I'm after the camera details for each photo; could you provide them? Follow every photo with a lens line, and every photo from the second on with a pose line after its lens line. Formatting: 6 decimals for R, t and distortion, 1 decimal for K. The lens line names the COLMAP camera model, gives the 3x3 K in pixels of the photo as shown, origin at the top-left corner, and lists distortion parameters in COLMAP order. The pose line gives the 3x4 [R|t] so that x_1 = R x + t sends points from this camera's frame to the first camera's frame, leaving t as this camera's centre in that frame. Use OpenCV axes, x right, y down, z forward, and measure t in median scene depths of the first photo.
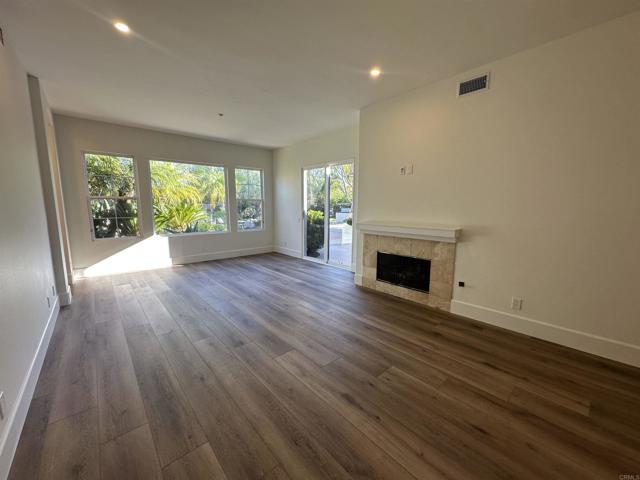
lens RADIAL K [[254.7, 0, 319.1], [0, 254.7, 240.0], [0, 0, 1]] dist [-0.001857, -0.000507]
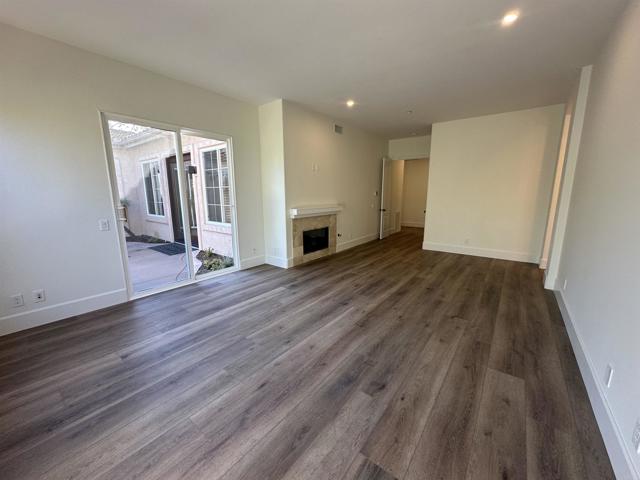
lens RADIAL K [[254.7, 0, 319.1], [0, 254.7, 240.0], [0, 0, 1]] dist [-0.001857, -0.000507]
pose [[-0.182133, -0.181339, 0.966408, -1.114673], [0.132307, 0.969389, 0.206834, -0.179776], [-0.974332, 0.165533, -0.152565, 1.282352]]
